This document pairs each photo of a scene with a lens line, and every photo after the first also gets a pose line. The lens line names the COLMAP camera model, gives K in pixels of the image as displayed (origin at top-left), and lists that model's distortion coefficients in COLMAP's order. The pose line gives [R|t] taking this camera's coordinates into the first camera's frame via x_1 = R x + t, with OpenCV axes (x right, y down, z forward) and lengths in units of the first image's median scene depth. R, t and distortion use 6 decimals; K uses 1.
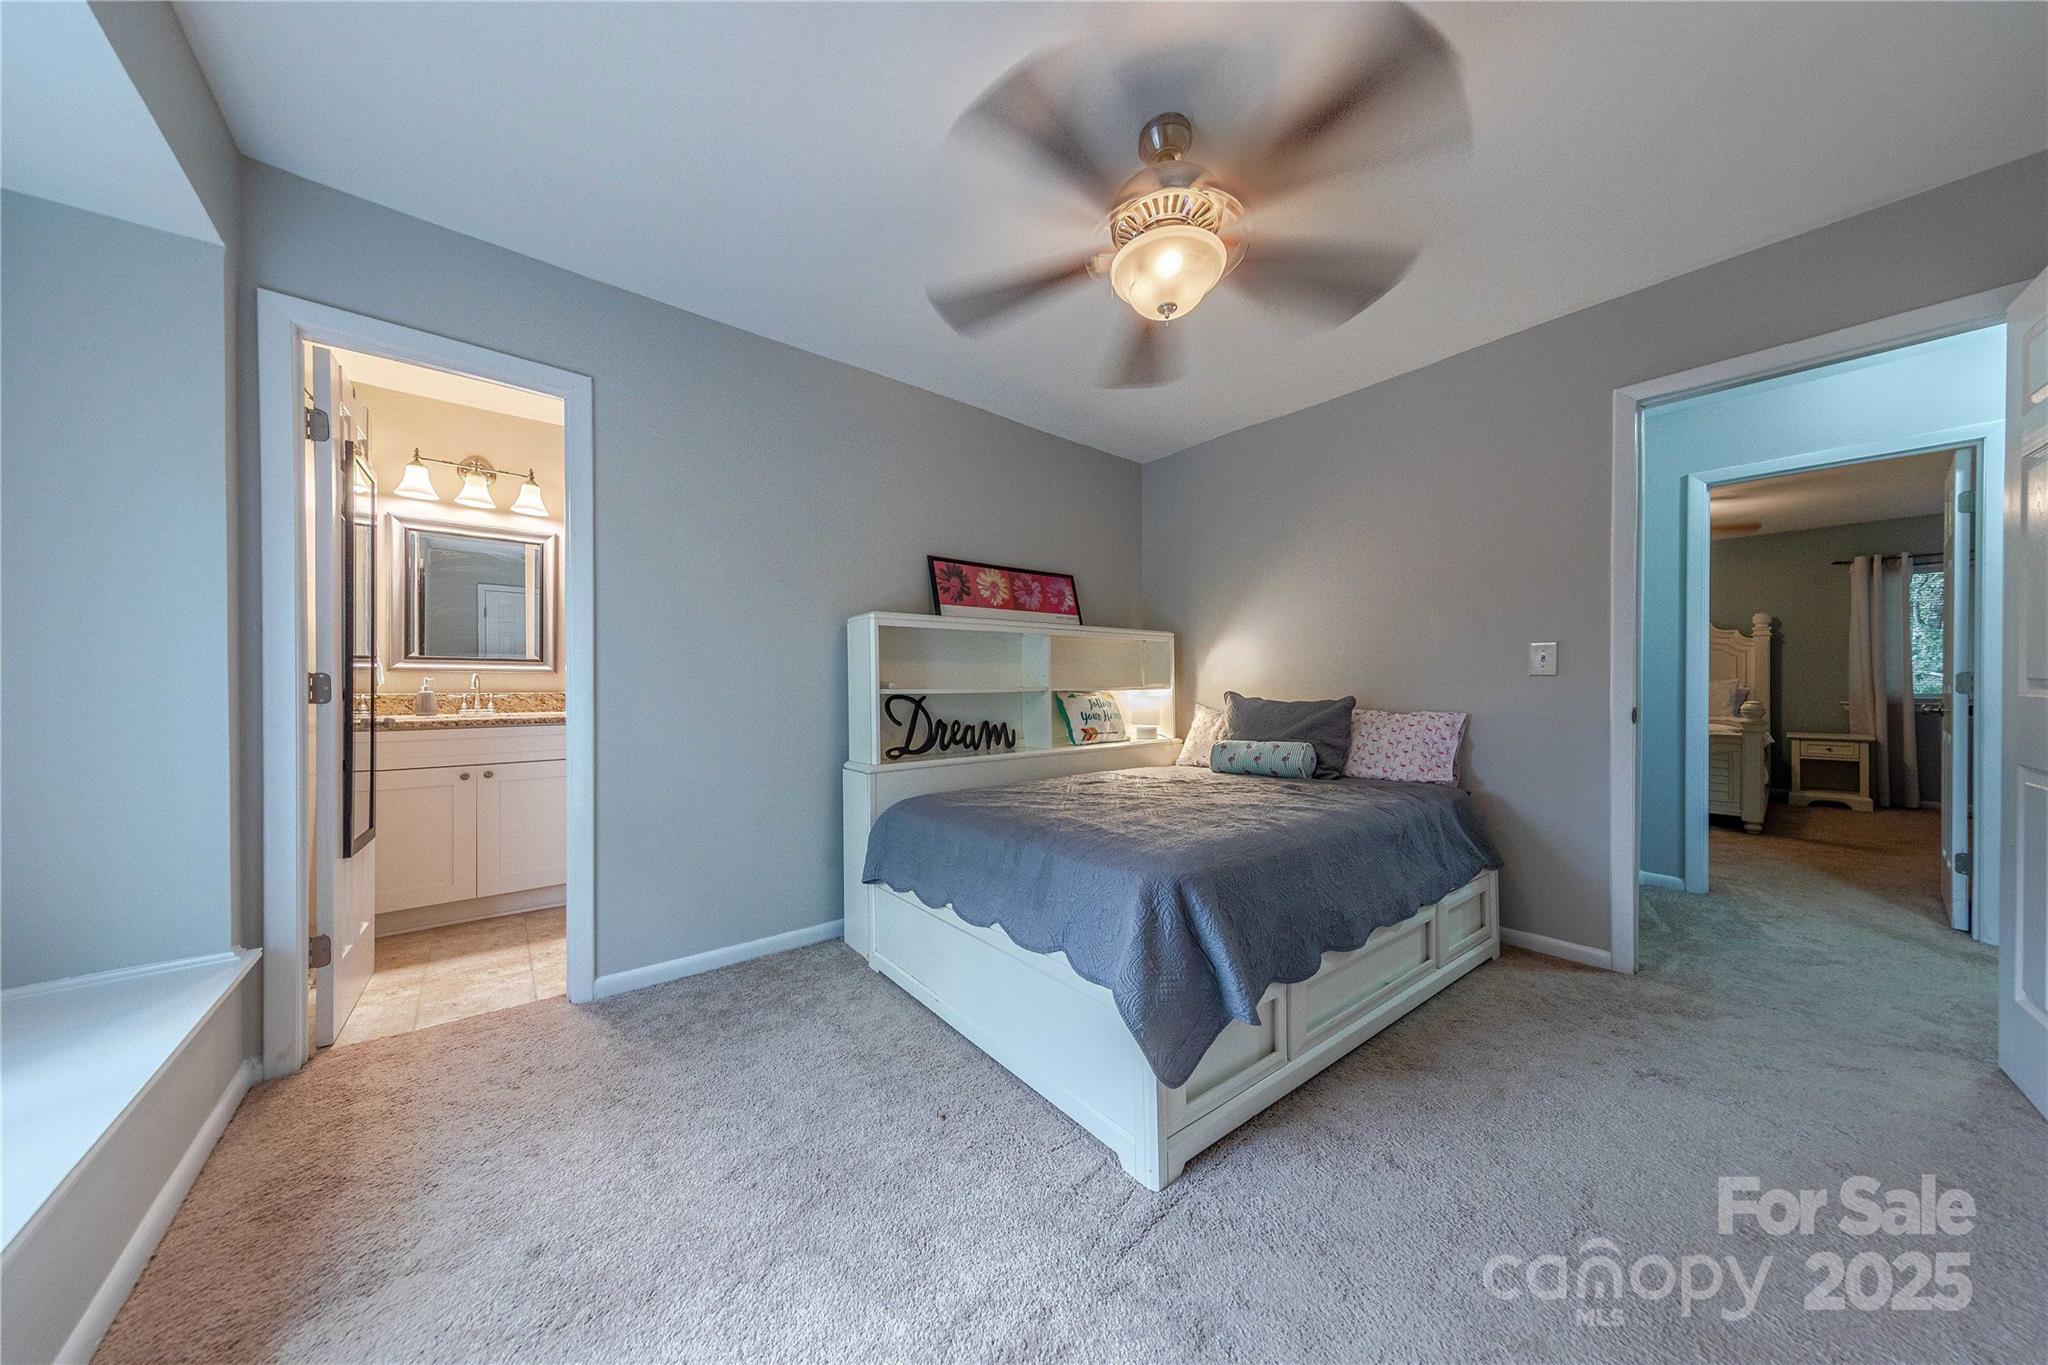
lens RADIAL K [[645.2, 0, 1022.4], [0, 645.2, 689.7], [0, 0, 1]] dist [0.001400, -0.000039]
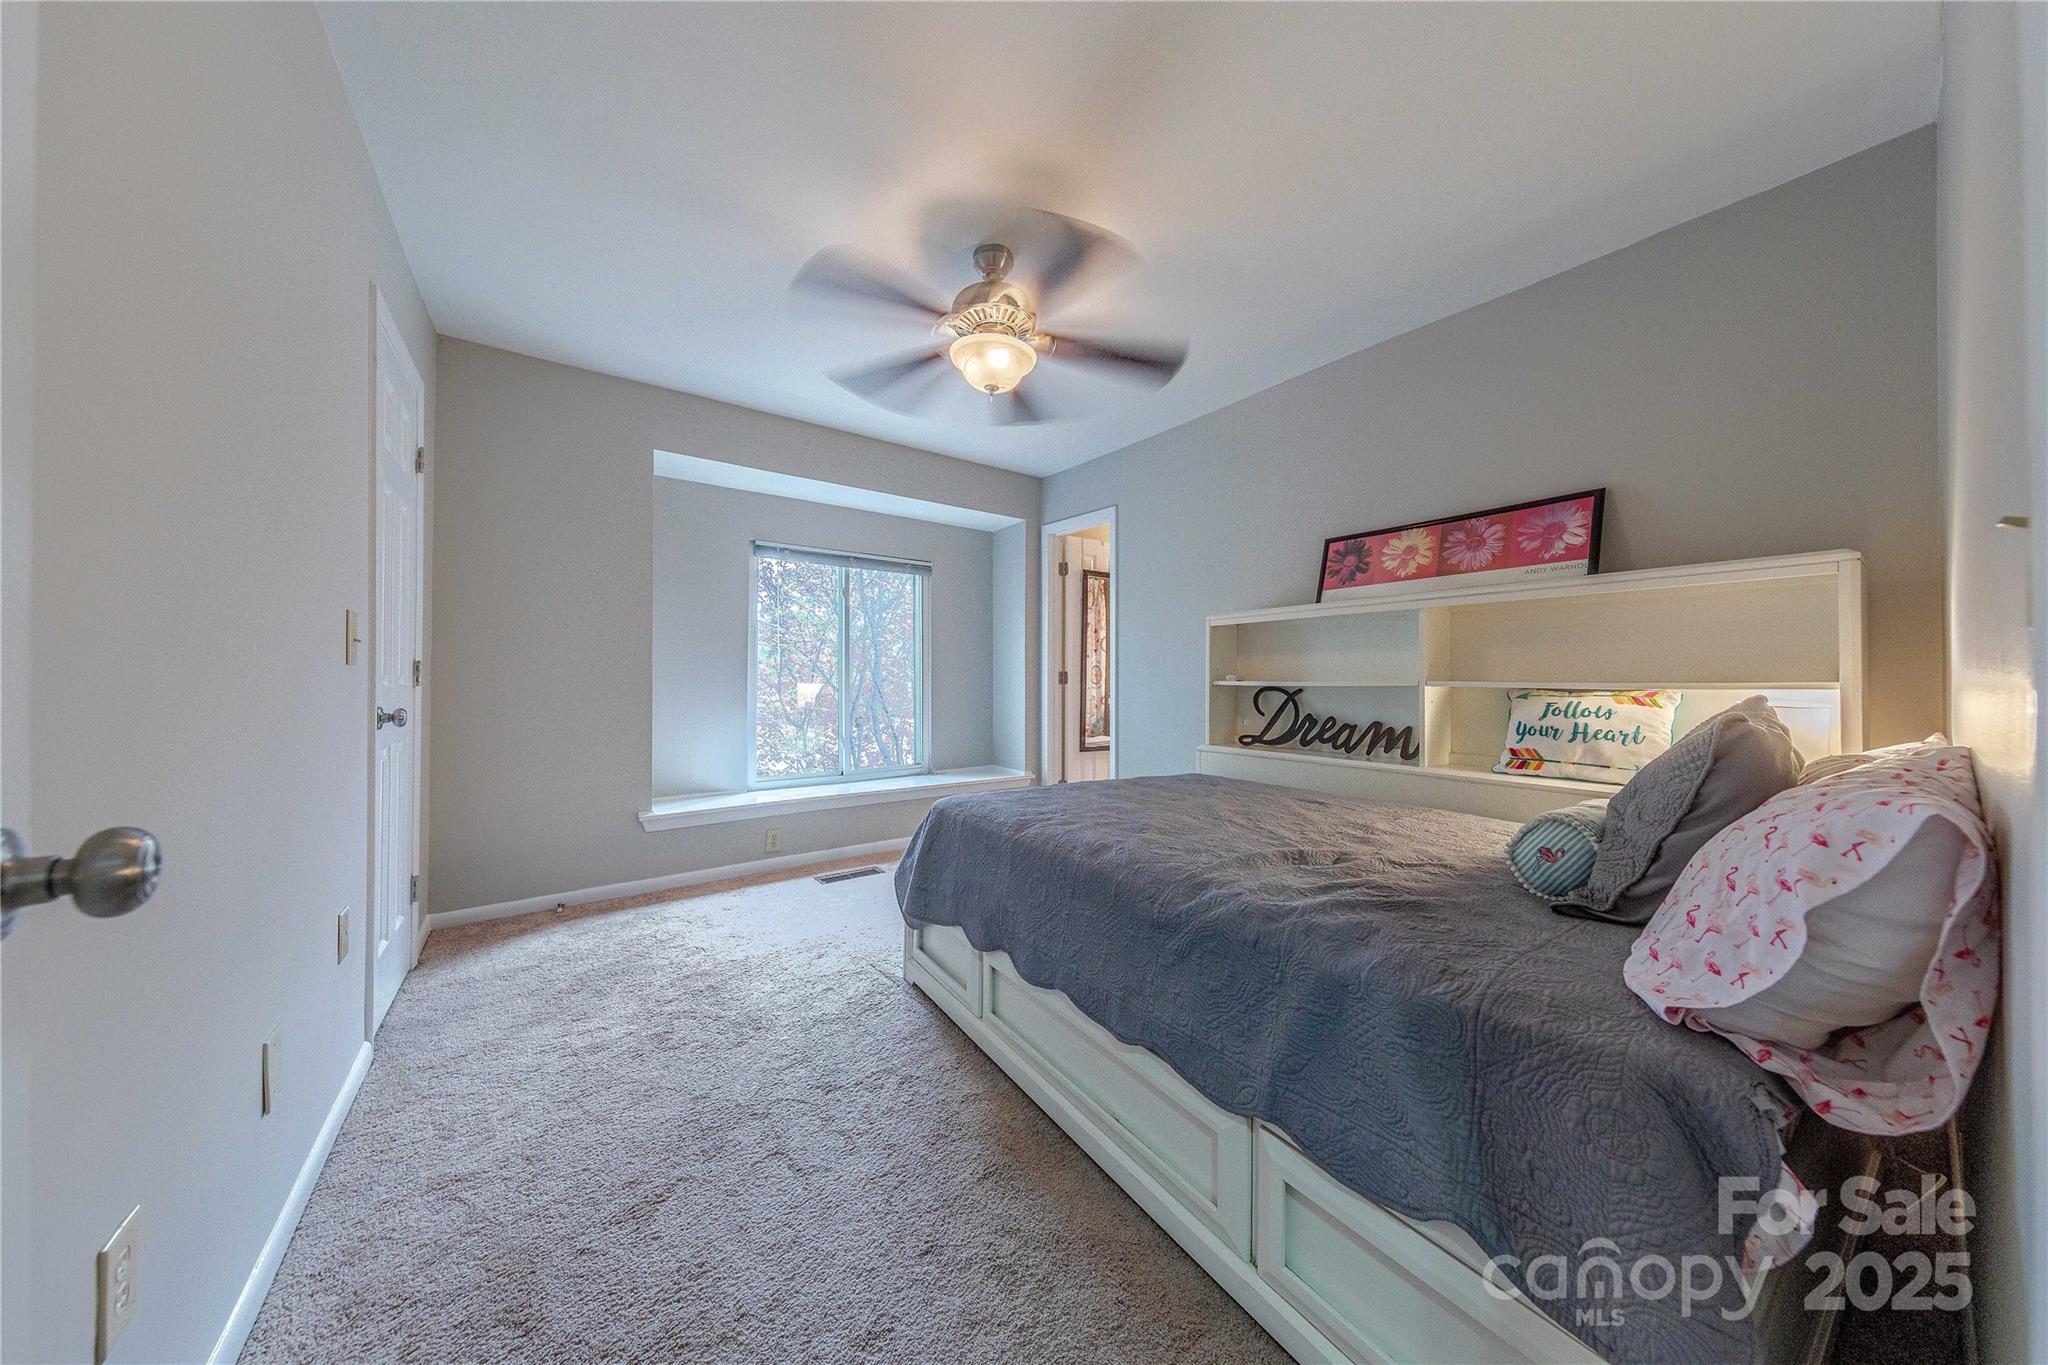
lens RADIAL K [[645.2, 0, 1017.3], [0, 645.2, 675.2], [0, 0, 1]] dist [0.001400, -0.000039]
pose [[-0.074648, 0.001335, -0.997209, 0.810728], [-0.007873, 0.999967, 0.001928, -0.008351], [0.997179, 0.007995, -0.074635, 0.612598]]
